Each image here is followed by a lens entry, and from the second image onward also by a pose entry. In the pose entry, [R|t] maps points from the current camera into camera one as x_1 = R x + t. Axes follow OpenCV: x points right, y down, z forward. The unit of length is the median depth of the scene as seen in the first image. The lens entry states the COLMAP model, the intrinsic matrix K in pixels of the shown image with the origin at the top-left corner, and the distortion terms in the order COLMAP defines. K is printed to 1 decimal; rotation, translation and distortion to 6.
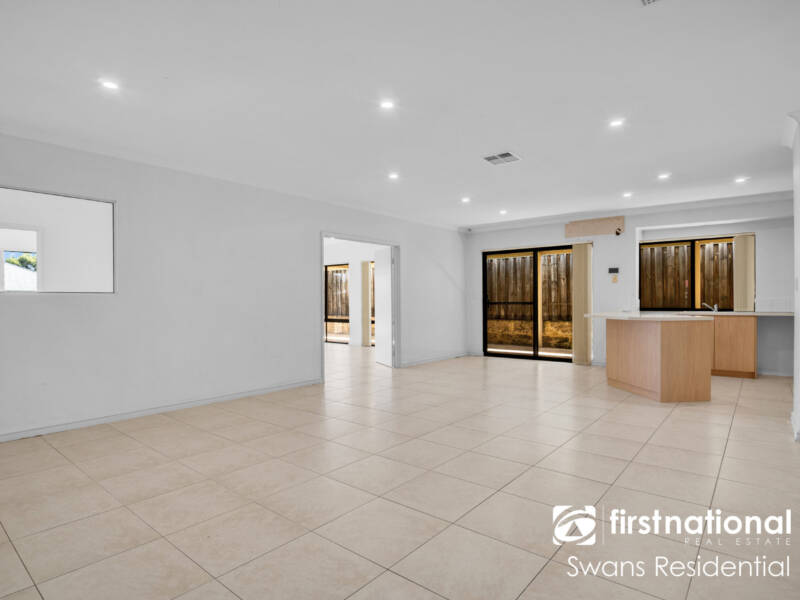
lens RADIAL K [[437.2, 0, 400.0], [0, 437.2, 300.0], [0, 0, 1]] dist [-0.033119, -0.001035]
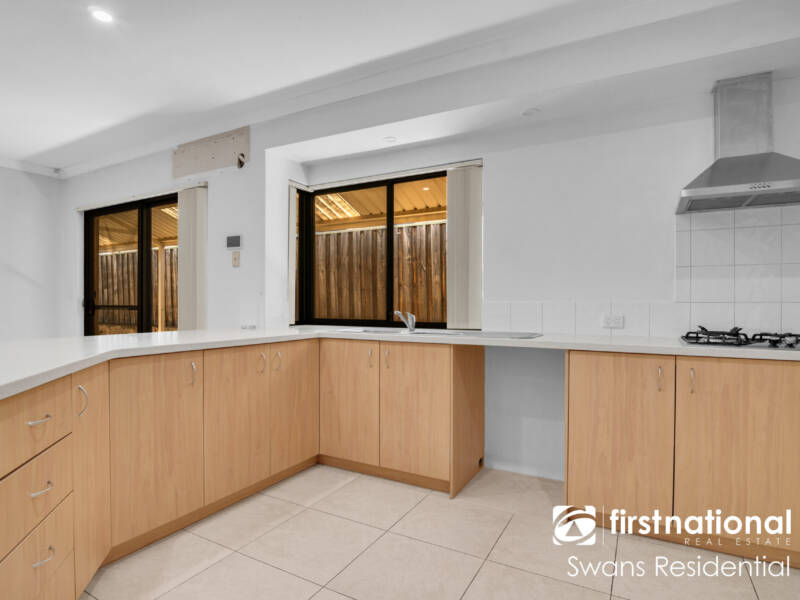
lens RADIAL K [[437.2, 0, 400.0], [0, 437.2, 300.0], [0, 0, 1]] dist [-0.033119, -0.001035]
pose [[0.980821, 0.007670, 0.194761, 0.534034], [-0.007164, 0.999969, -0.003299, -0.002979], [-0.194780, 0.001840, 0.980845, 0.455554]]
